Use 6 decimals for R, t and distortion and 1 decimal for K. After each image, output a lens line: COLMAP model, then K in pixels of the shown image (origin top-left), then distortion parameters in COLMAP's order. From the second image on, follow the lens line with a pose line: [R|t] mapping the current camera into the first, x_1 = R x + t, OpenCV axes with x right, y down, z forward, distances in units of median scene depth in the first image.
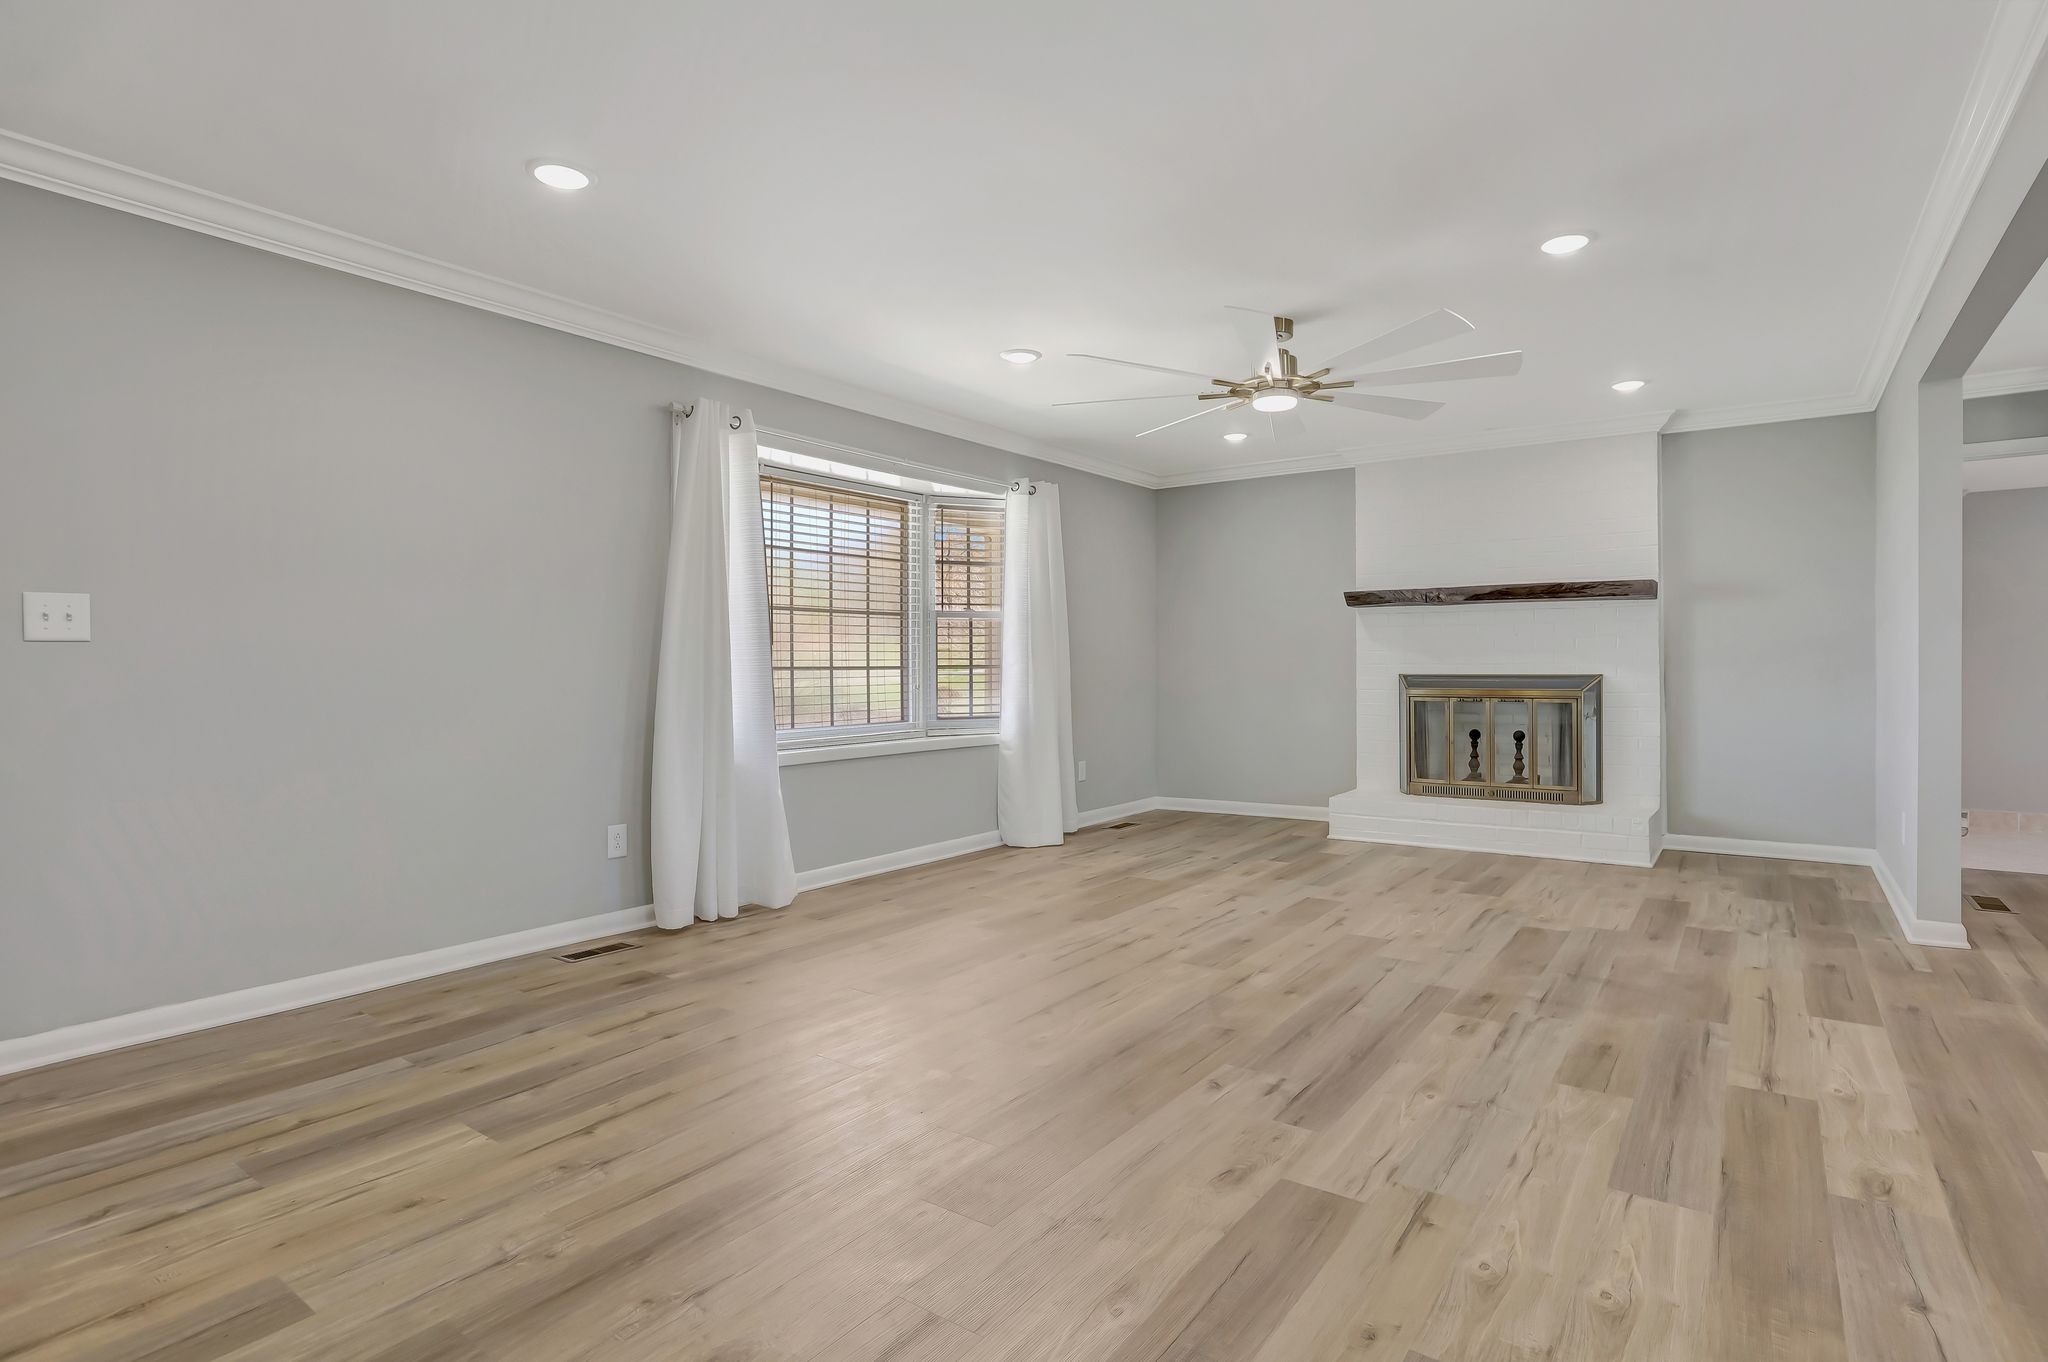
lens RADIAL K [[967.6, 0, 1024.0], [0, 967.6, 681.0], [0, 0, 1]] dist [-0.001597, -0.009566]
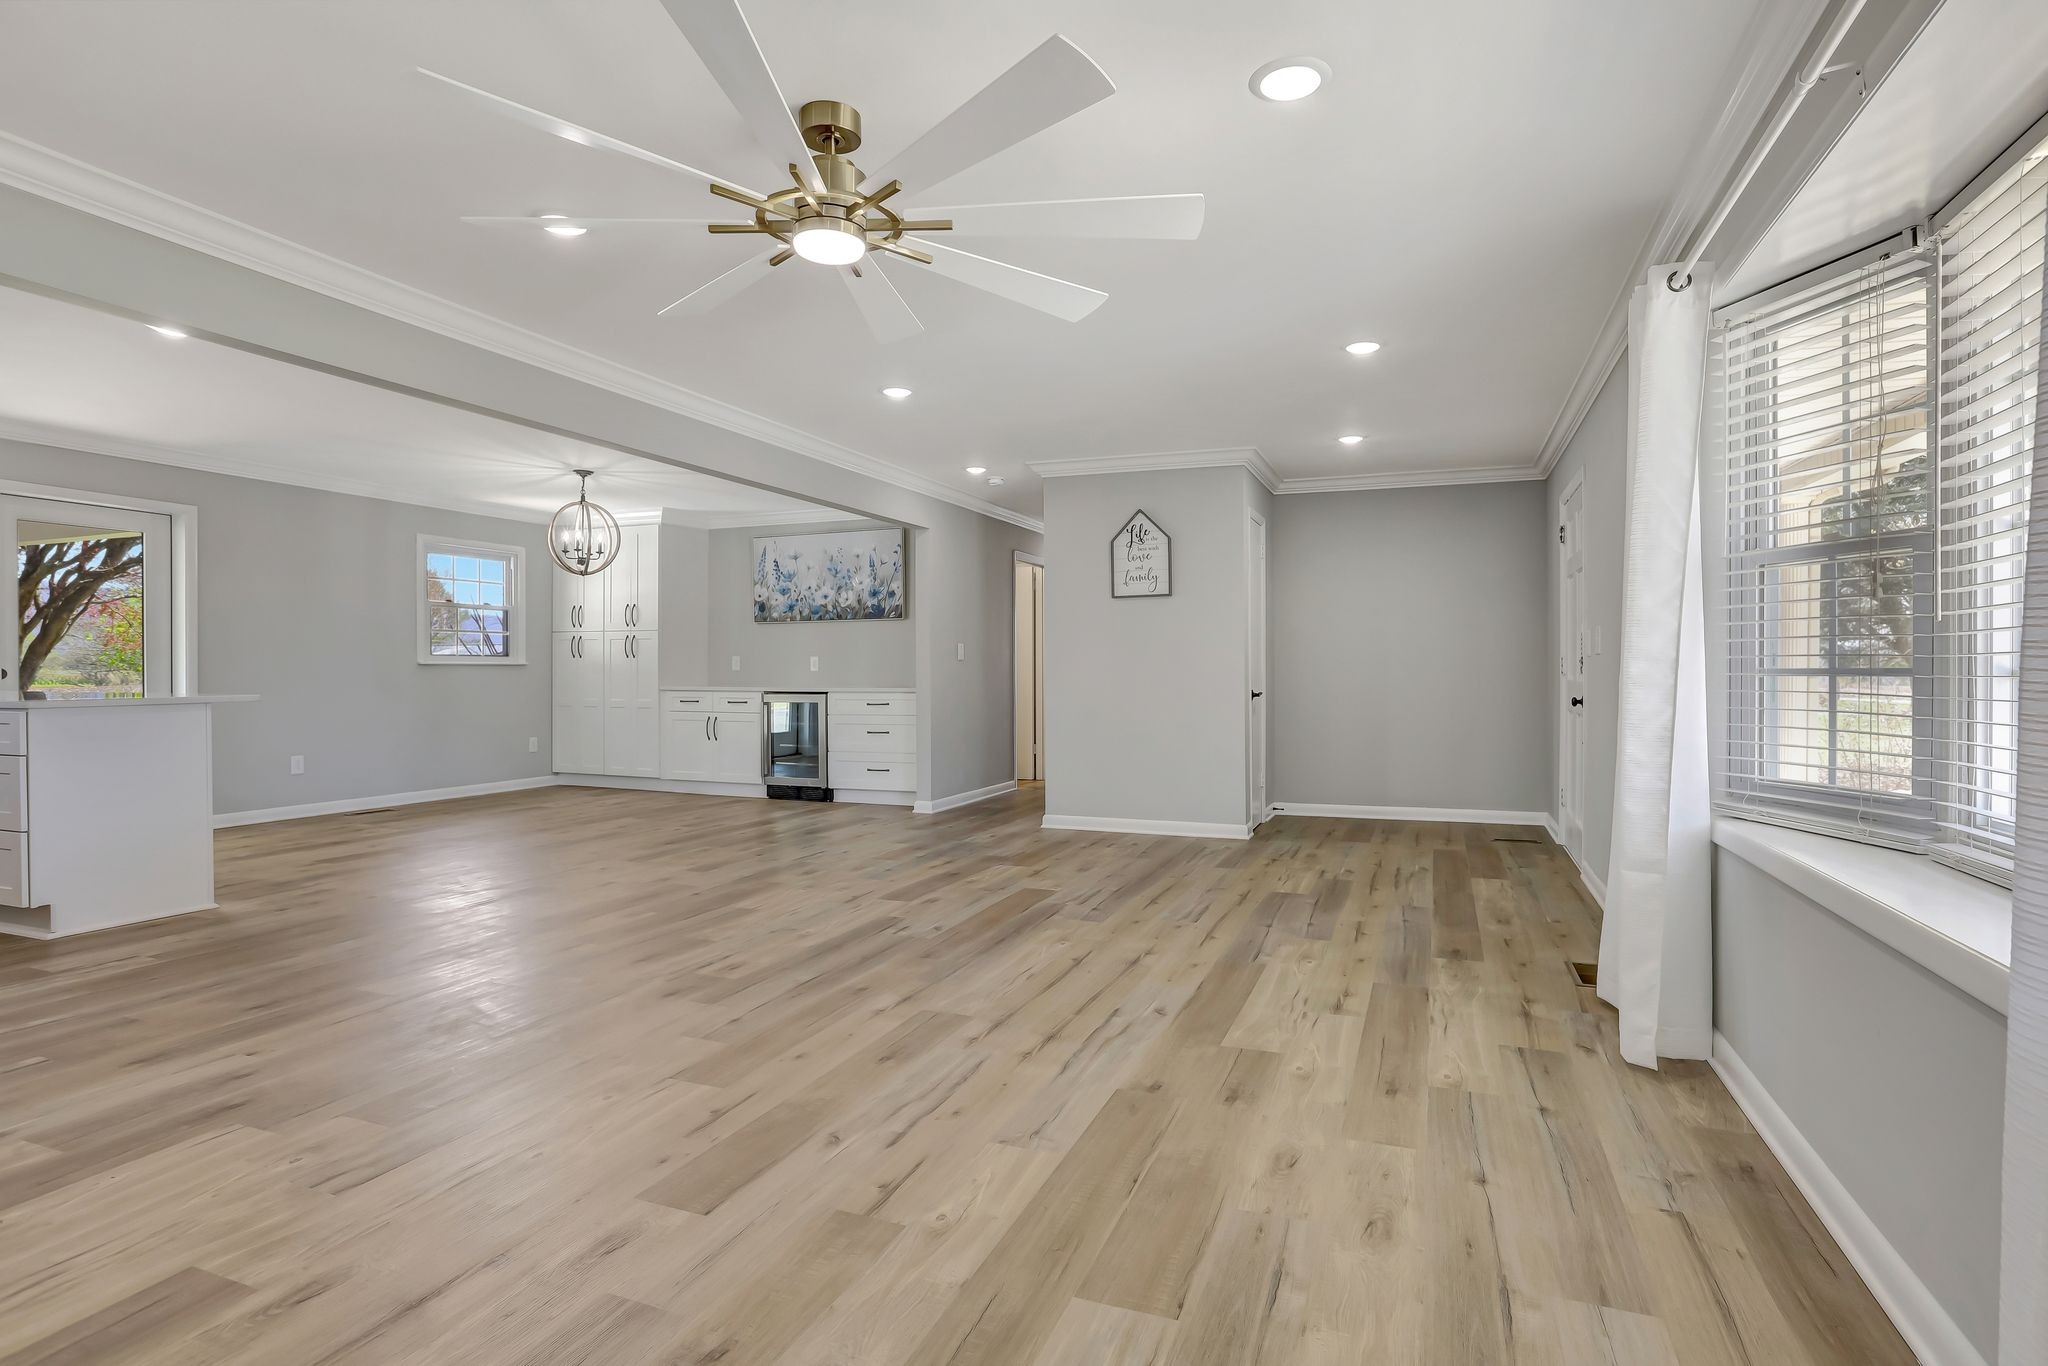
lens RADIAL K [[967.6, 0, 1024.0], [0, 967.6, 683.0], [0, 0, 1]] dist [-0.001597, -0.009566]
pose [[-0.963979, 0.008176, -0.265851, 0.355334], [0.000482, 0.999579, 0.028994, -0.027575], [0.265976, 0.027821, -0.963578, 1.893452]]
